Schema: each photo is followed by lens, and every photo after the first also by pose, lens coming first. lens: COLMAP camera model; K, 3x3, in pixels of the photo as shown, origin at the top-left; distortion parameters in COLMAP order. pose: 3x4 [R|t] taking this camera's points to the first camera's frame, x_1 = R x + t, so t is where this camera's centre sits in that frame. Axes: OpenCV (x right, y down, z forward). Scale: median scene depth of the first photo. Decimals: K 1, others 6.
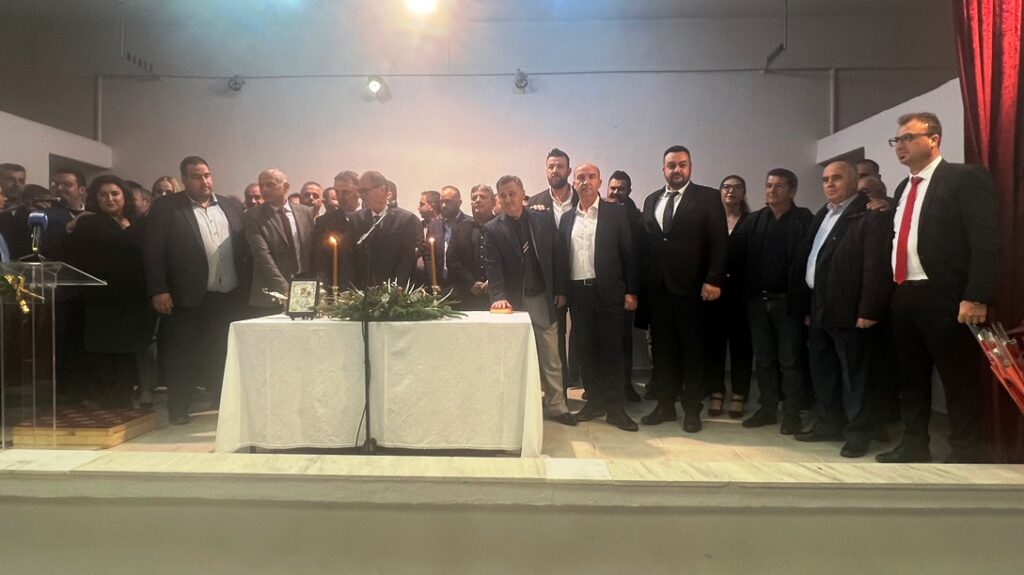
lens RADIAL K [[583.0, 0, 509.9], [0, 583.0, 283.8], [0, 0, 1]] dist [-0.000918, 0.000395]
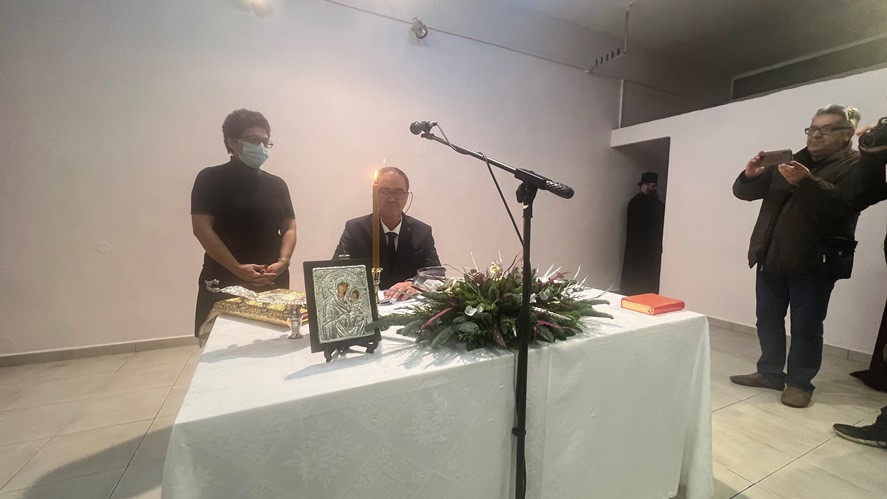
lens RADIAL K [[357.3, 0, 442.7], [0, 357.3, 244.5], [0, 0, 1]] dist [-0.000201, -0.000031]
pose [[0.880156, -0.020065, 0.474260, -0.423180], [-0.012868, 0.997731, 0.066092, -0.040574], [-0.474510, -0.064274, 0.877901, 0.742573]]
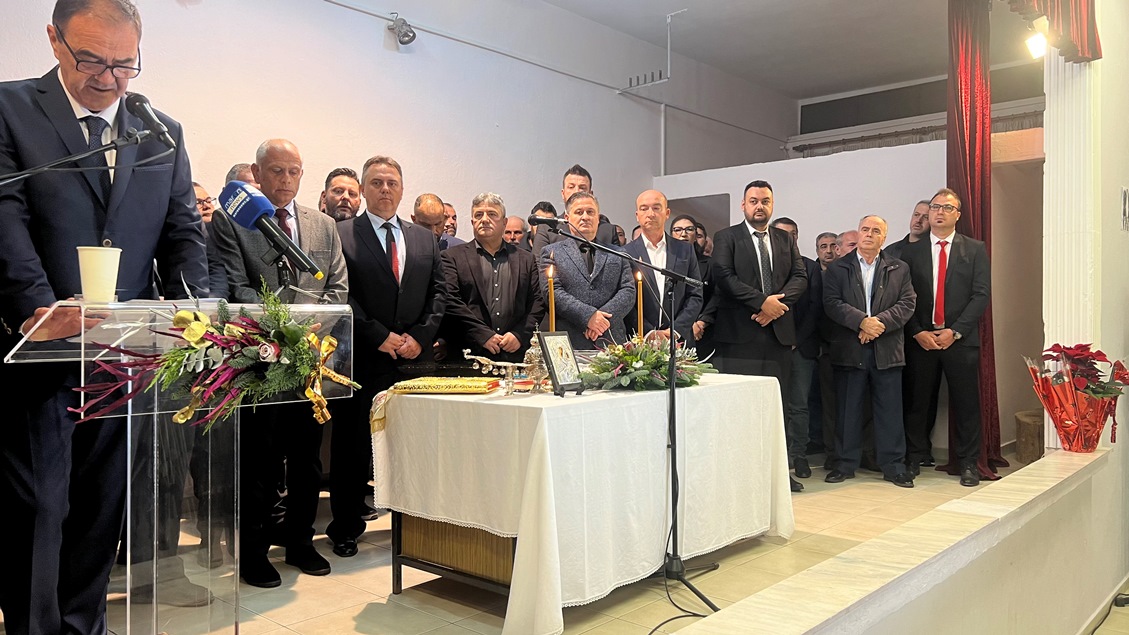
lens RADIAL K [[856.3, 0, 564.5], [0, 856.3, 317.5], [0, 0, 1]] dist [0.039792, -0.009030]
pose [[0.643290, -0.005782, 0.765601, -1.087592], [0.021599, 0.999711, -0.010598, -0.014542], [-0.765318, 0.023354, 0.643229, 0.401680]]
